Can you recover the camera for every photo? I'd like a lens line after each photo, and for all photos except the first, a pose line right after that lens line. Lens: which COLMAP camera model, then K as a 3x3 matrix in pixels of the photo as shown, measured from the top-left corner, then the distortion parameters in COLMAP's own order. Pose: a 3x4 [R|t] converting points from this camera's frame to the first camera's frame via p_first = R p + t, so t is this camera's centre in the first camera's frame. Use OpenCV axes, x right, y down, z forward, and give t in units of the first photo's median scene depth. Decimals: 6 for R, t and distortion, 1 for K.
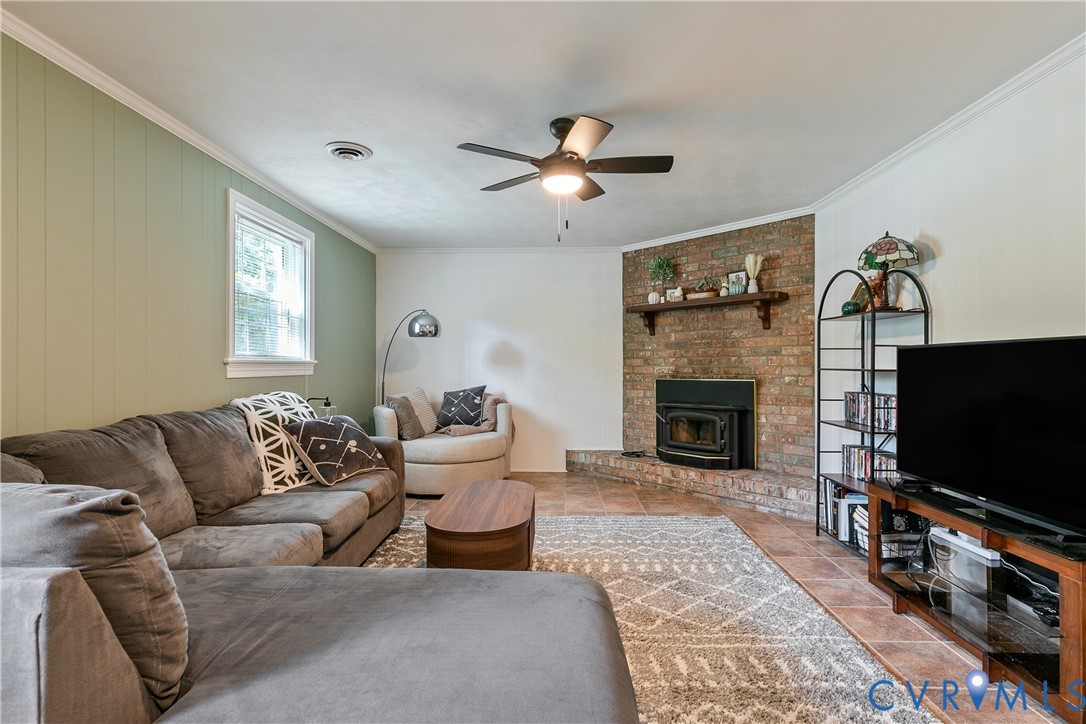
lens RADIAL K [[490.6, 0, 535.7], [0, 490.6, 364.6], [0, 0, 1]] dist [0.002416, -0.000344]
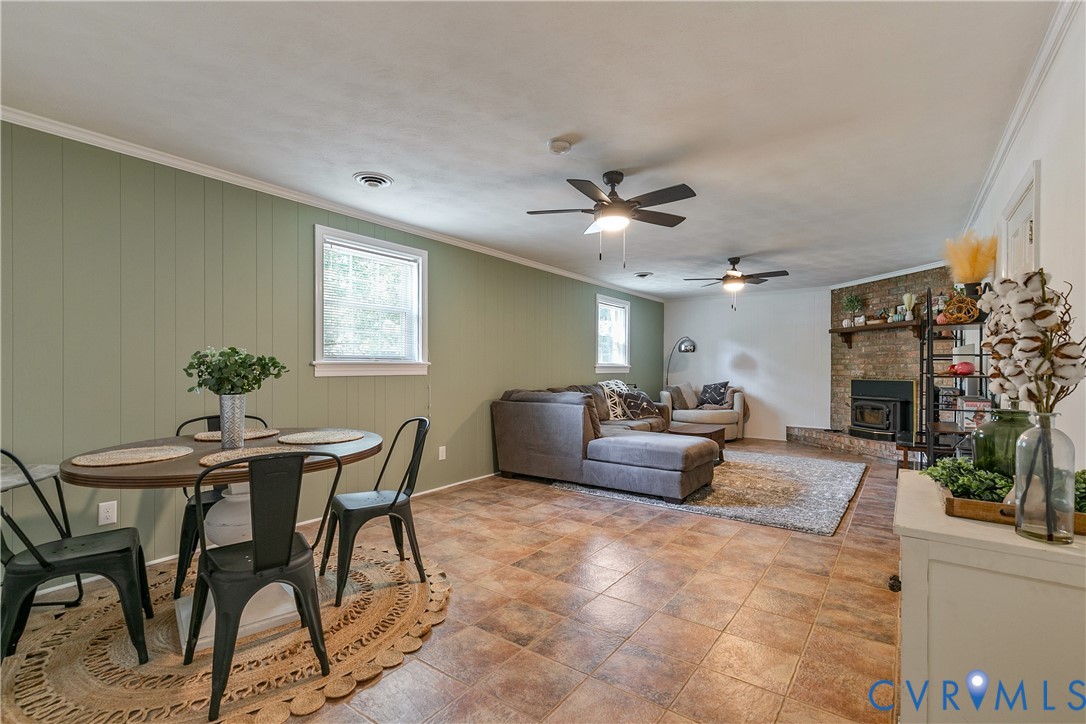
lens RADIAL K [[490.6, 0, 540.3], [0, 490.6, 366.7], [0, 0, 1]] dist [0.002416, -0.000344]
pose [[0.818851, 0.004445, -0.573989, 0.359779], [-0.005519, 0.999985, -0.000130, -0.002203], [0.573979, 0.003275, 0.818863, -0.765253]]
